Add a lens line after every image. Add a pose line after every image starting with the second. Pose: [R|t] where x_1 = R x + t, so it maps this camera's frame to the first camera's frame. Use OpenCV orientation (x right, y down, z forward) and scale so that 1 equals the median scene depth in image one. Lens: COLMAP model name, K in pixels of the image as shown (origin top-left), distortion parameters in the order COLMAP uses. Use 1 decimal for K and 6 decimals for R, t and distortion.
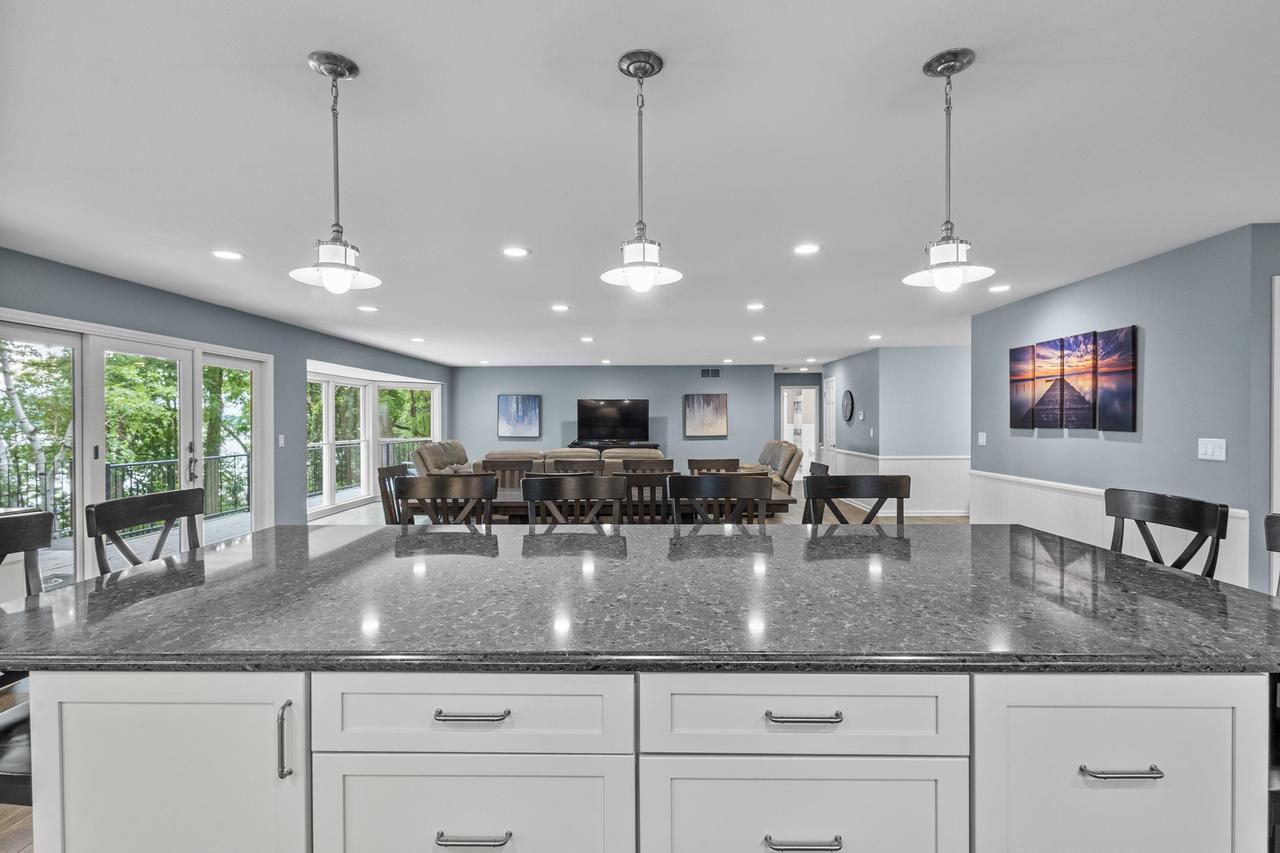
lens RADIAL K [[597.2, 0, 644.0], [0, 597.2, 424.5], [0, 0, 1]] dist [0.009280, -0.003524]
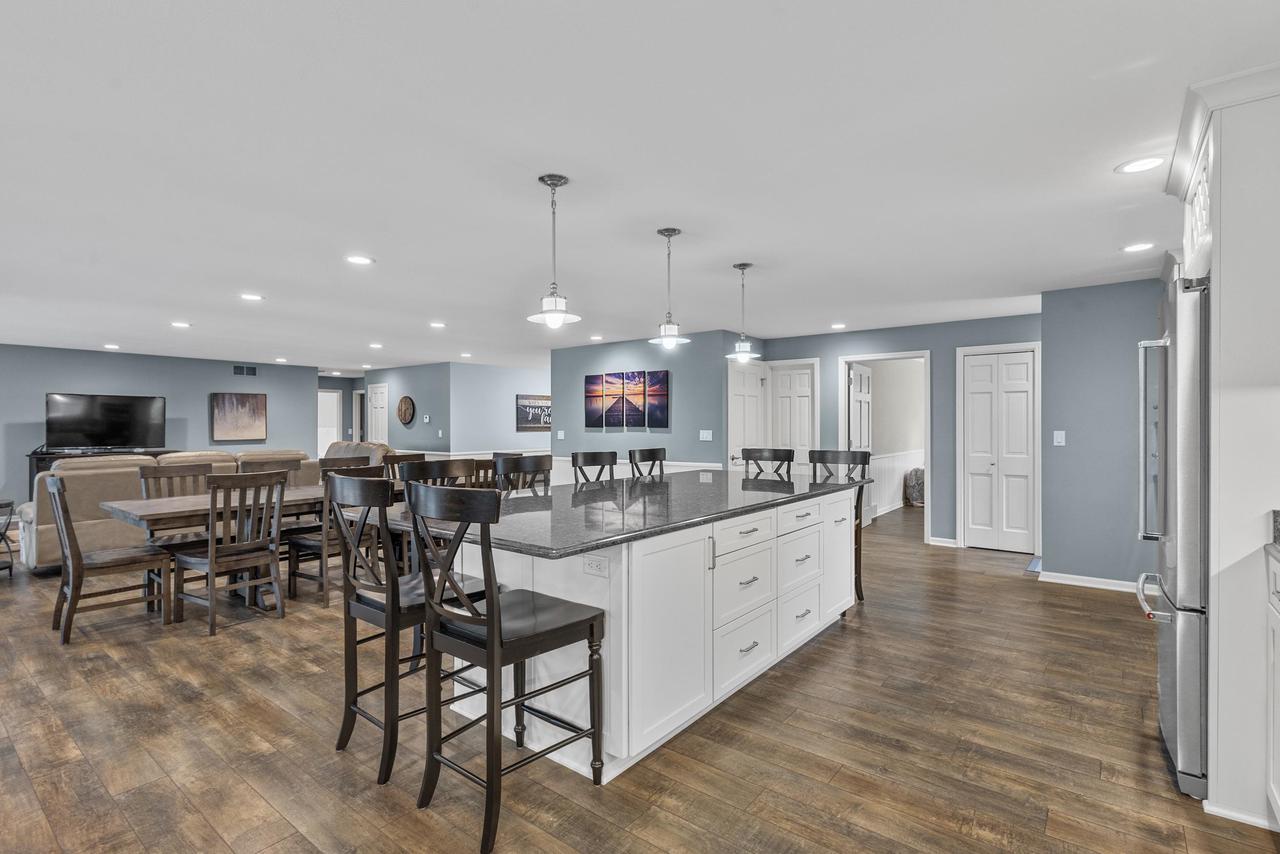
lens RADIAL K [[597.2, 0, 634.3], [0, 597.2, 423.1], [0, 0, 1]] dist [0.009280, -0.003524]
pose [[0.609389, 0.006807, 0.792842, -0.562903], [0.004603, 0.999916, -0.012123, 0.015497], [-0.792858, 0.011037, 0.609306, -0.028192]]
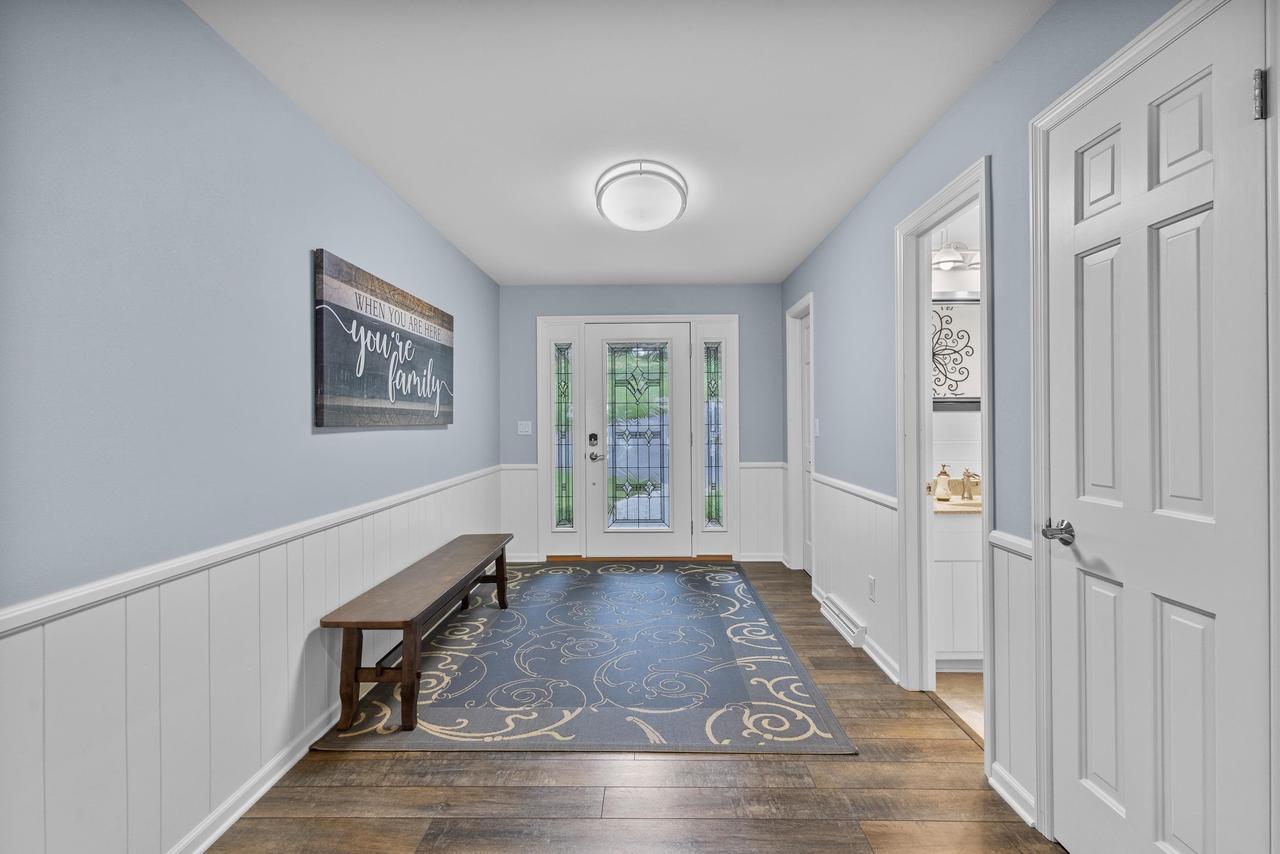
lens RADIAL K [[597.2, 0, 638.1], [0, 597.2, 416.1], [0, 0, 1]] dist [0.009280, -0.003524]
pose [[0.009535, 0.014209, 0.999854, 0.501327], [0.012154, 0.999824, -0.014325, 0.017835], [-0.999881, 0.012289, 0.009361, 1.455887]]
